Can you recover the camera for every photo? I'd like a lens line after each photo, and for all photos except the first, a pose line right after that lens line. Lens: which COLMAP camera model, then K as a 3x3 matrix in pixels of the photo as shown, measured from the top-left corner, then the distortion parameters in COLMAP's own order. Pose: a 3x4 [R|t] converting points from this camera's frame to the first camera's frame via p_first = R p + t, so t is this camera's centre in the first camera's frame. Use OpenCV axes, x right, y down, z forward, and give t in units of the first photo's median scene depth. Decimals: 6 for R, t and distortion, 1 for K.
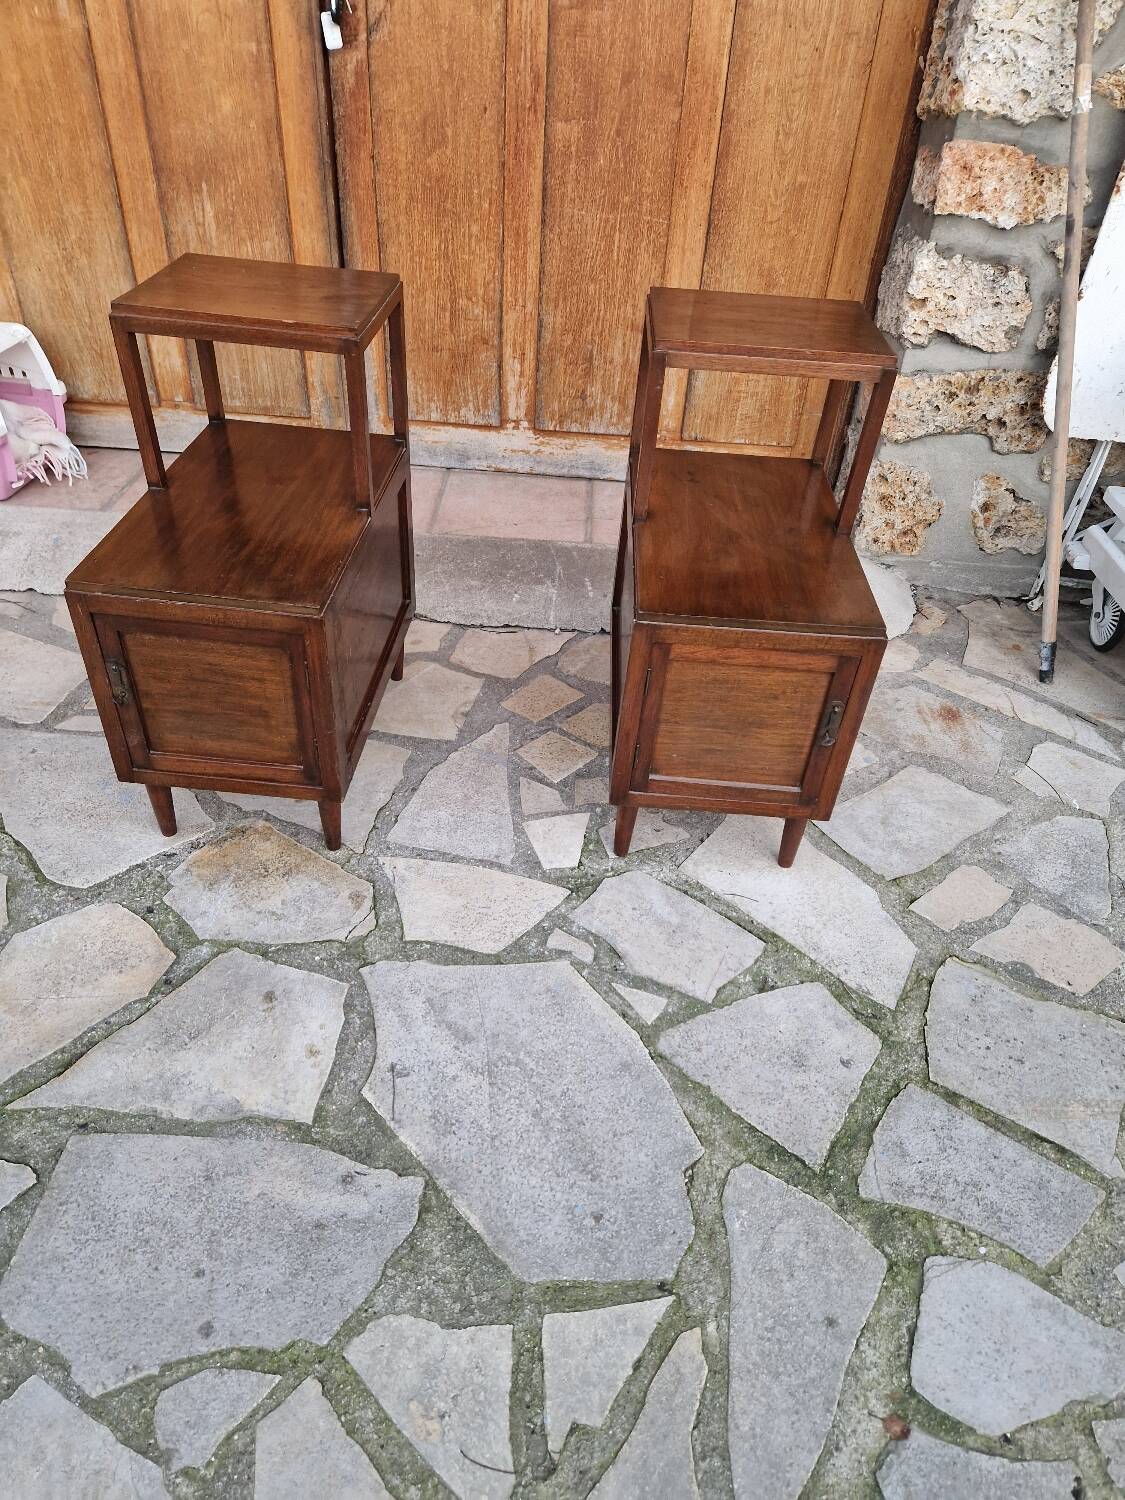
lens RADIAL K [[1014.0, 0, 561.2], [0, 1014.0, 764.1], [0, 0, 1]] dist [0.074011, -0.070655]
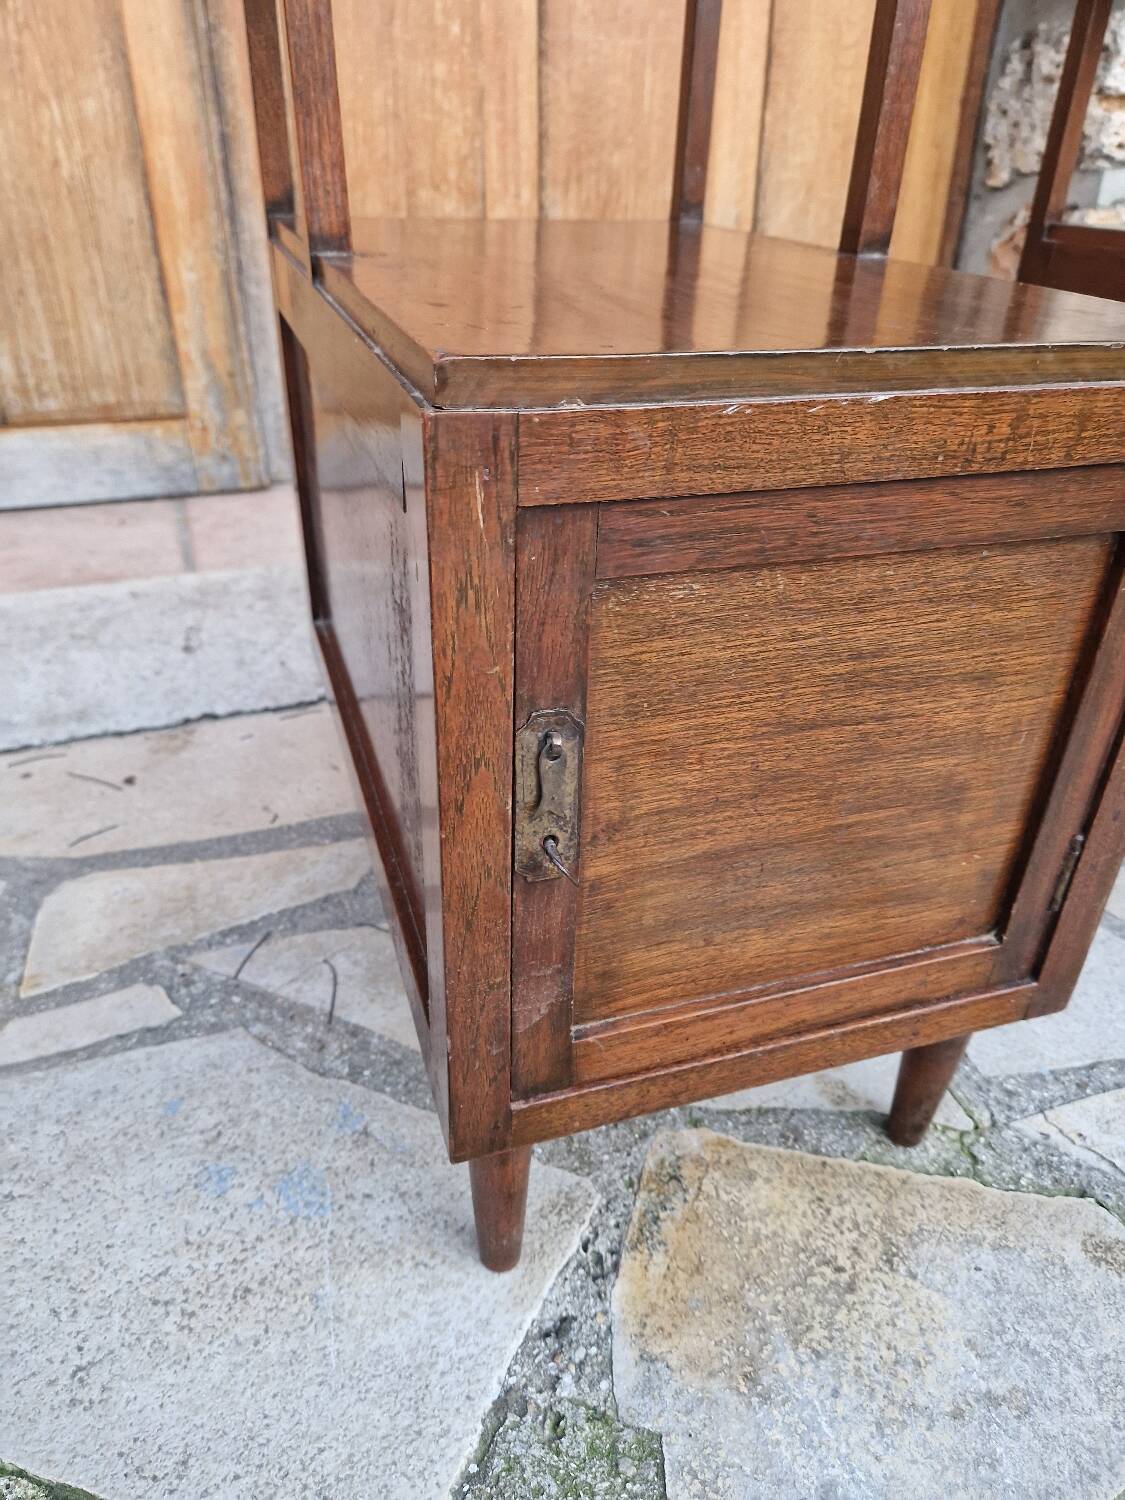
lens RADIAL K [[1019.3, 0, 570.4], [0, 1019.3, 766.0], [0, 0, 1]] dist [0.065708, -0.065609]
pose [[0.917827, -0.229484, 0.323930, -0.424980], [0.270224, 0.958920, -0.086320, -0.053536], [-0.290814, 0.166760, 0.942135, 0.623028]]
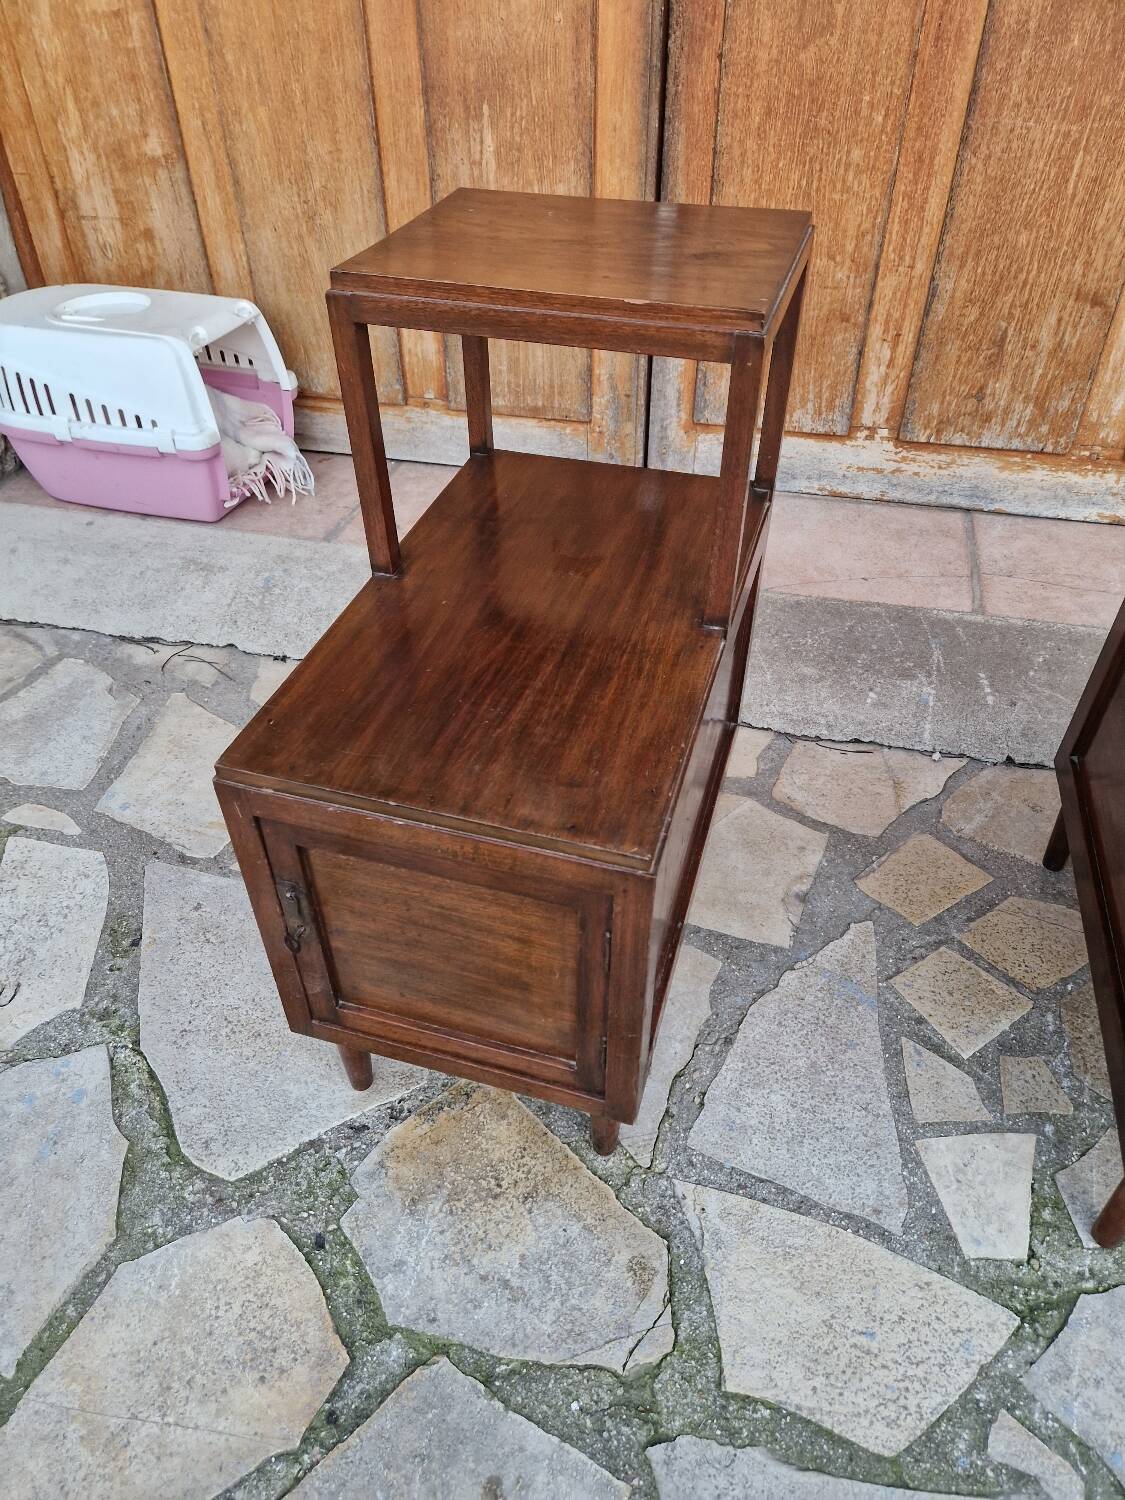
lens RADIAL K [[1014.0, 0, 555.3], [0, 1014.0, 759.1], [0, 0, 1]] dist [0.074011, -0.070655]
pose [[0.975298, 0.088056, -0.202582, -0.142944], [-0.083118, 0.996001, 0.032769, -0.167617], [0.204658, -0.015121, 0.978717, 0.376037]]
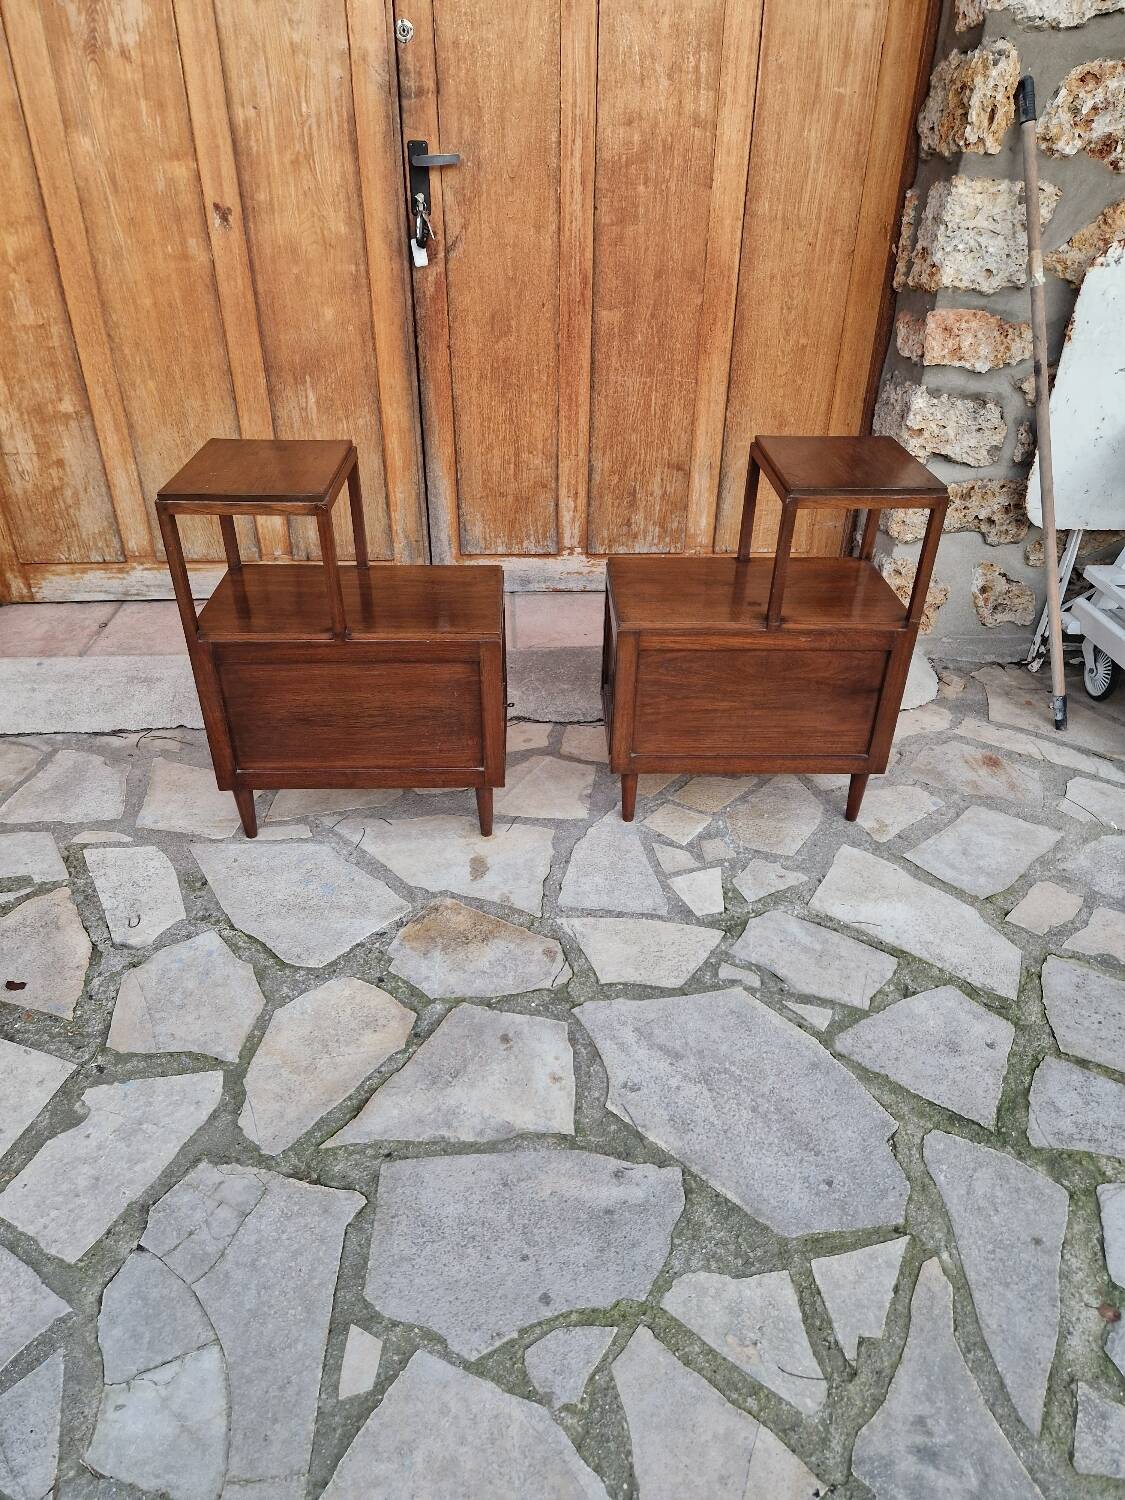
lens RADIAL K [[1014.0, 0, 562.4], [0, 1014.0, 751.2], [0, 0, 1]] dist [0.074011, -0.070655]
pose [[0.994305, -0.086716, 0.061958, -0.220478], [0.093255, 0.989336, -0.111887, 0.030507], [-0.051594, 0.117028, 0.991788, -0.177873]]
